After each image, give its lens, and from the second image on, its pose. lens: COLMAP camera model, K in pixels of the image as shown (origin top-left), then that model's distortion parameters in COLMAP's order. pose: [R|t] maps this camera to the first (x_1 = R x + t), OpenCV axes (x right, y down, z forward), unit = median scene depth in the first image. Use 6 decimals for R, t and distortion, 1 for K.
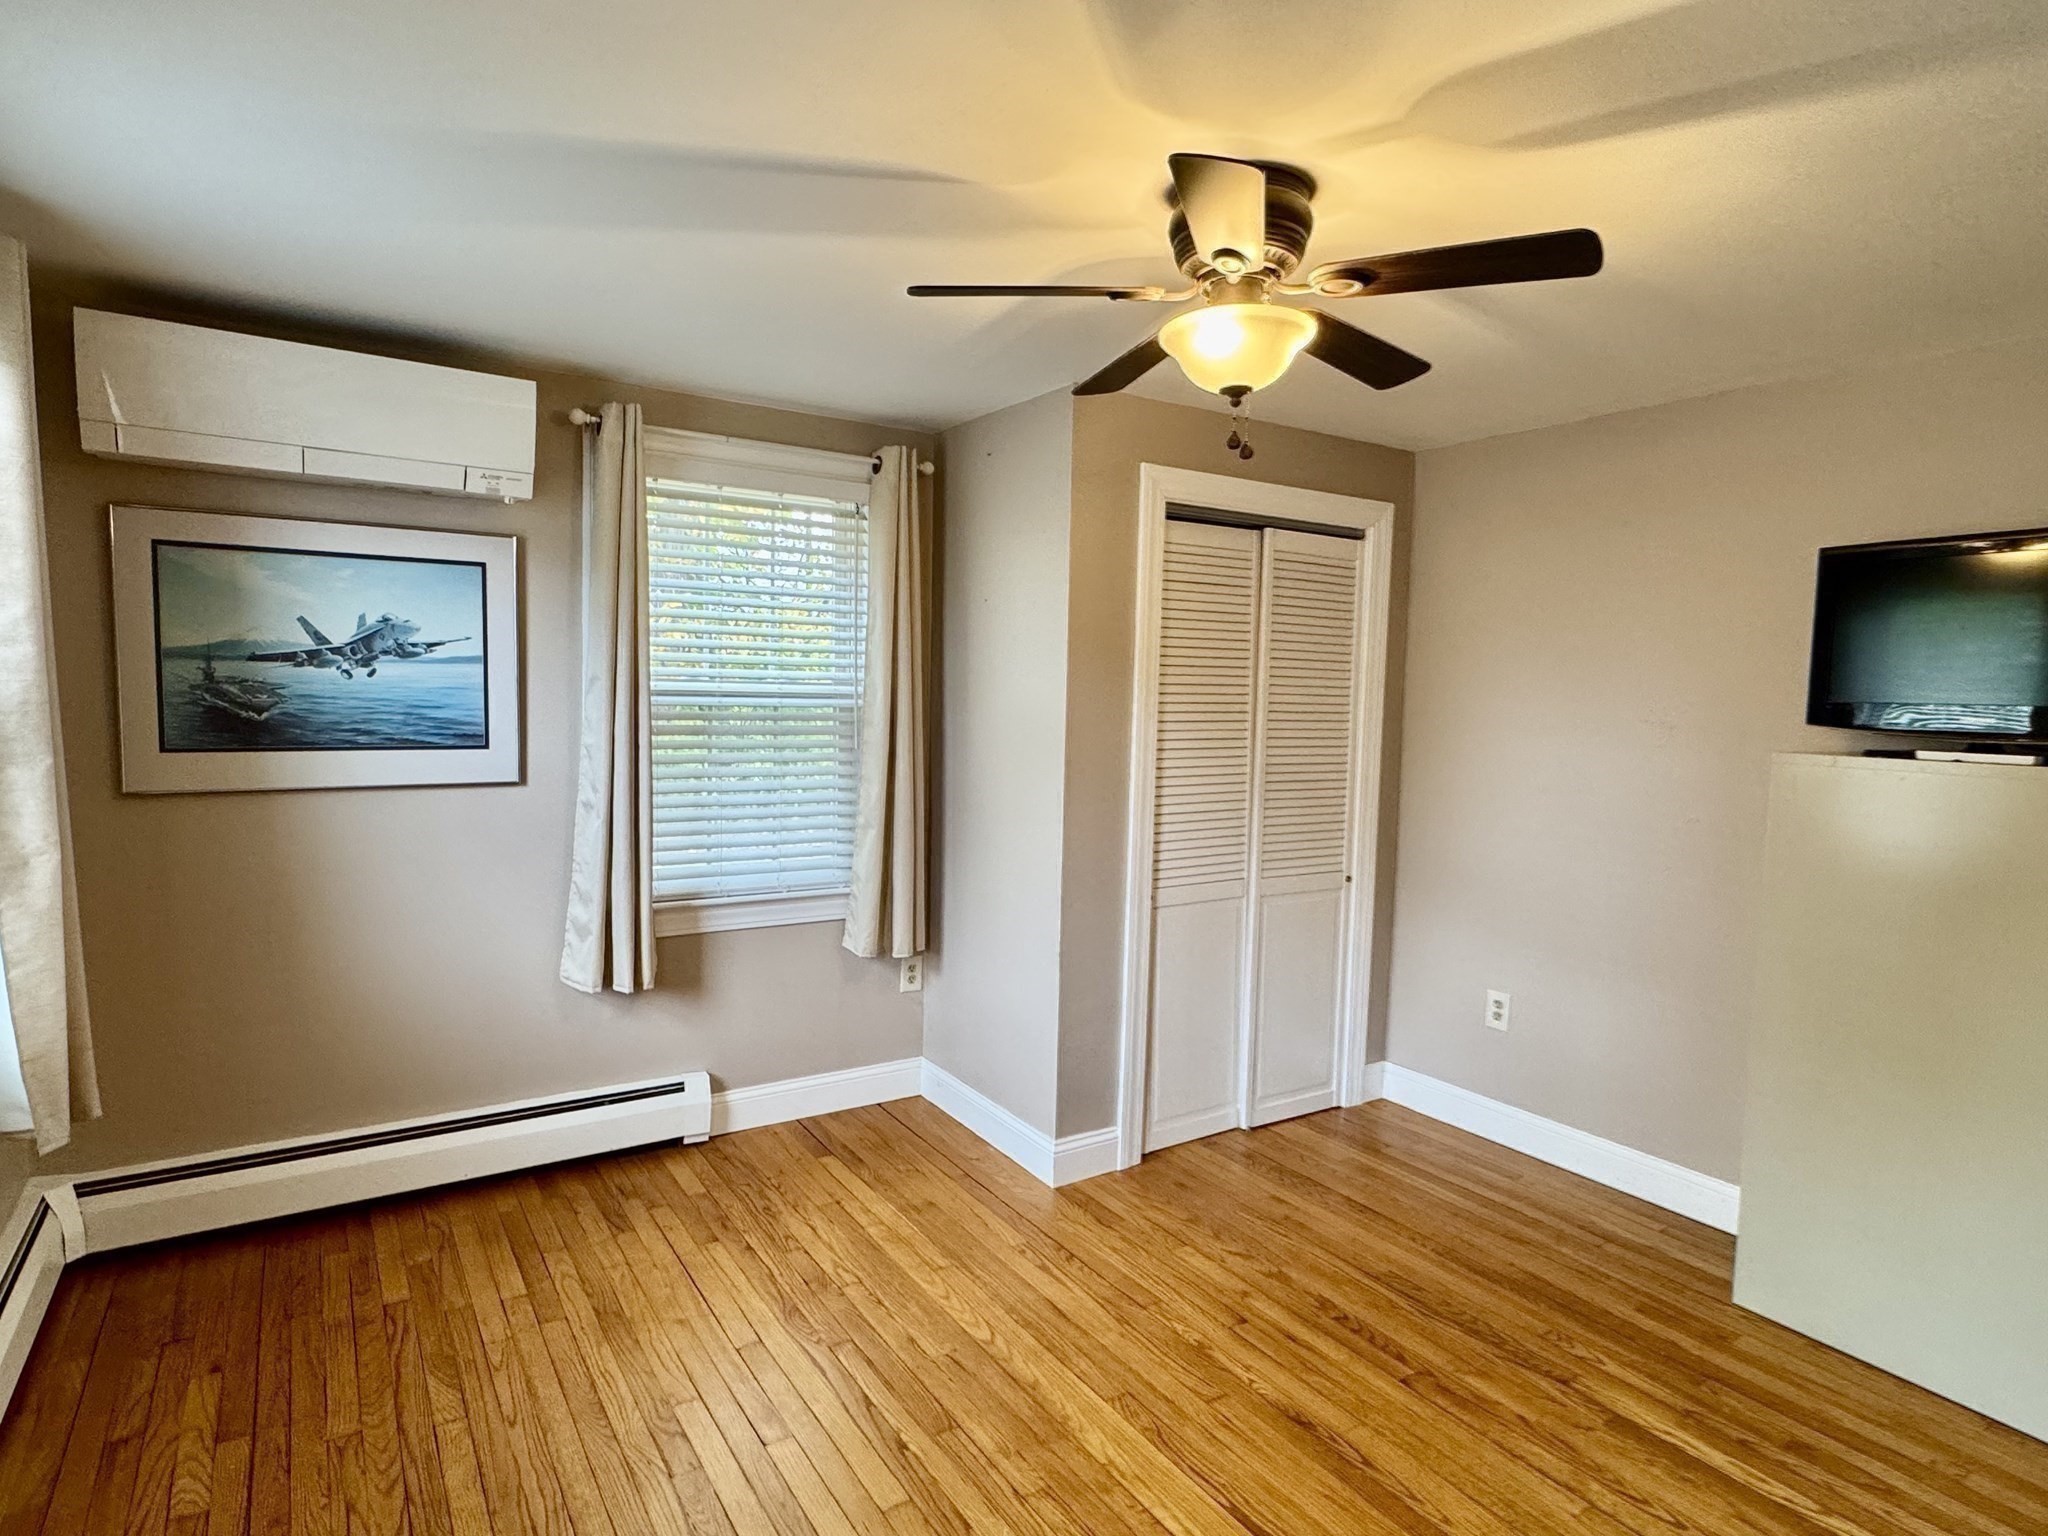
lens RADIAL K [[1116.7, 0, 1021.9], [0, 1116.7, 774.6], [0, 0, 1]] dist [-0.002514, 0.000389]
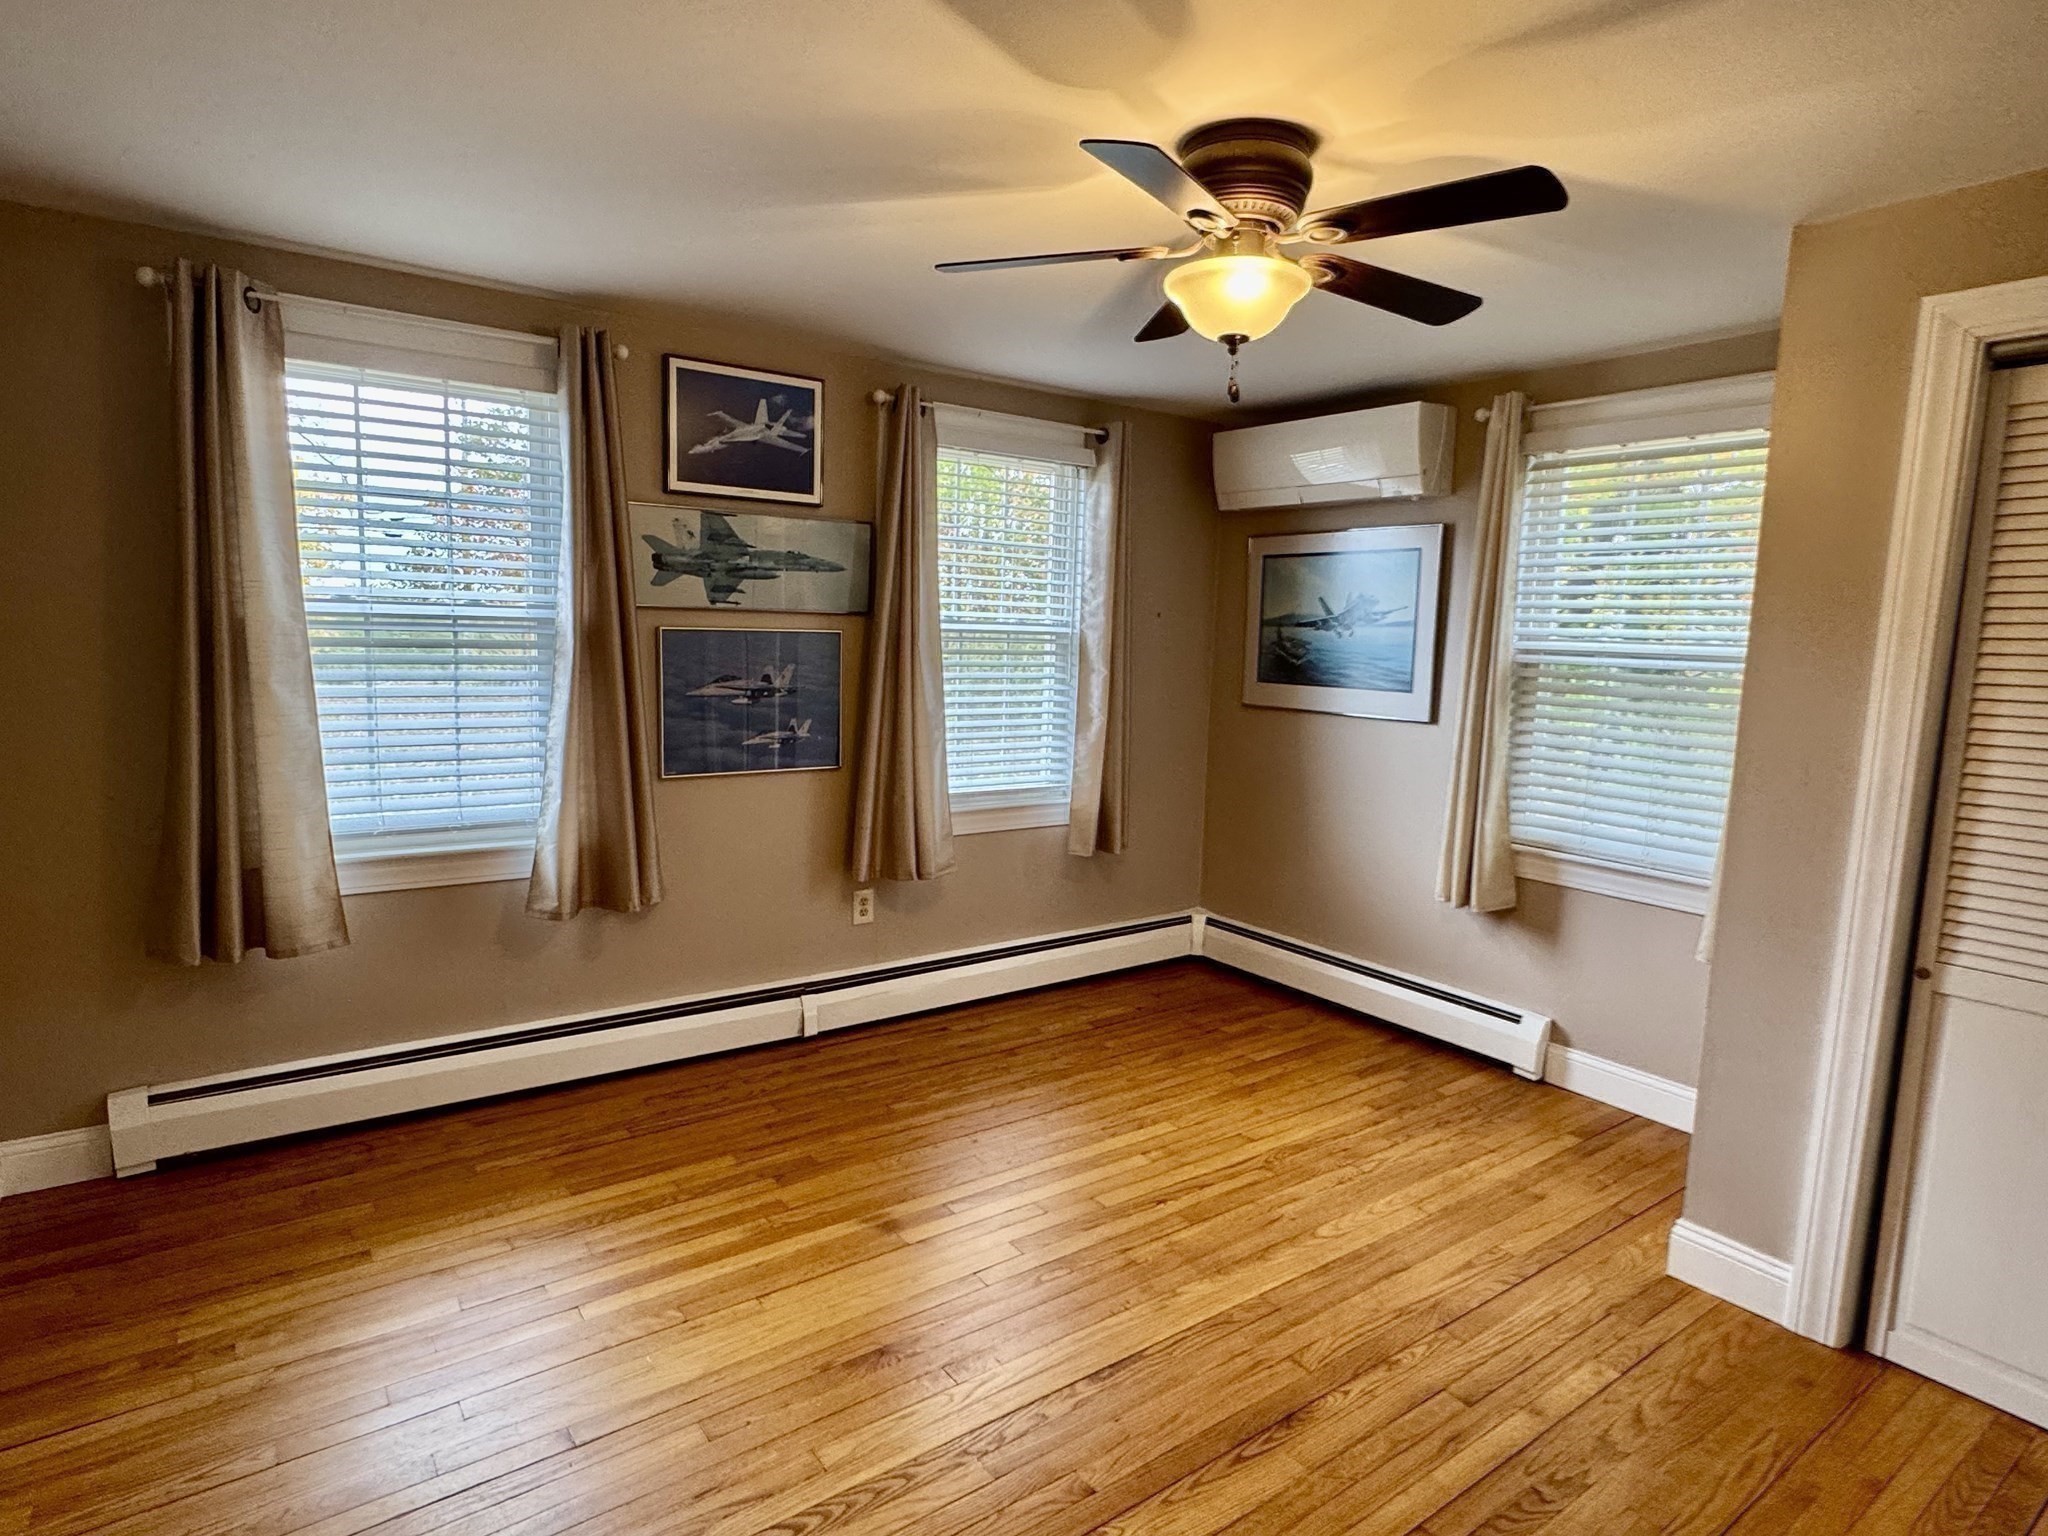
lens RADIAL K [[1116.7, 0, 1021.9], [0, 1116.7, 774.6], [0, 0, 1]] dist [-0.002514, 0.000389]
pose [[0.058003, 0.109278, -0.992317, 0.843600], [-0.106719, 0.988974, 0.102672, -0.015267], [0.992596, 0.099944, 0.069025, 0.509438]]
